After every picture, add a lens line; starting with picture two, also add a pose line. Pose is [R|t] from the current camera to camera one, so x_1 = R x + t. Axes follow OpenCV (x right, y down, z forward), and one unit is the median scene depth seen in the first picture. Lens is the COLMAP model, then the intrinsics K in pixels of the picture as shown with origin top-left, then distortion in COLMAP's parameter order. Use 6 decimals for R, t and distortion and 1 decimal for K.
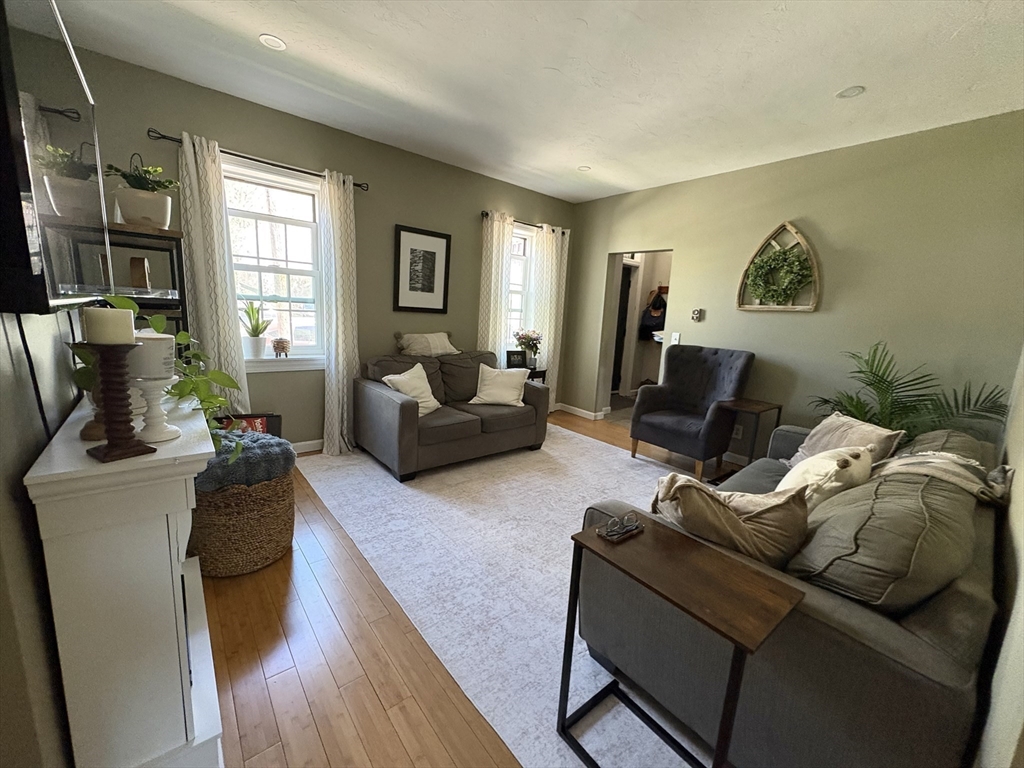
lens RADIAL K [[408.6, 0, 510.6], [0, 408.6, 385.2], [0, 0, 1]] dist [-0.003846, -0.000429]
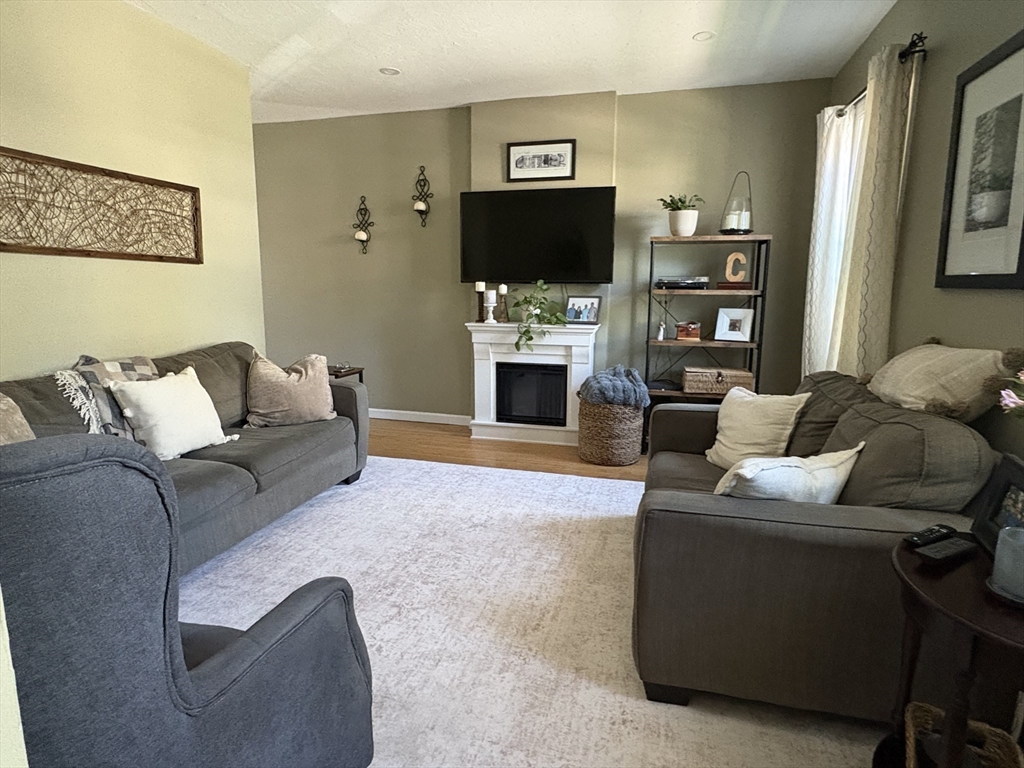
lens RADIAL K [[570.0, 0, 512.6], [0, 570.0, 381.2], [0, 0, 1]] dist [0.000108, -0.000014]
pose [[-0.820613, 0.036925, -0.570290, 0.517984], [-0.147525, 0.950401, 0.273815, -0.235273], [0.552115, 0.308828, -0.774464, 1.570617]]
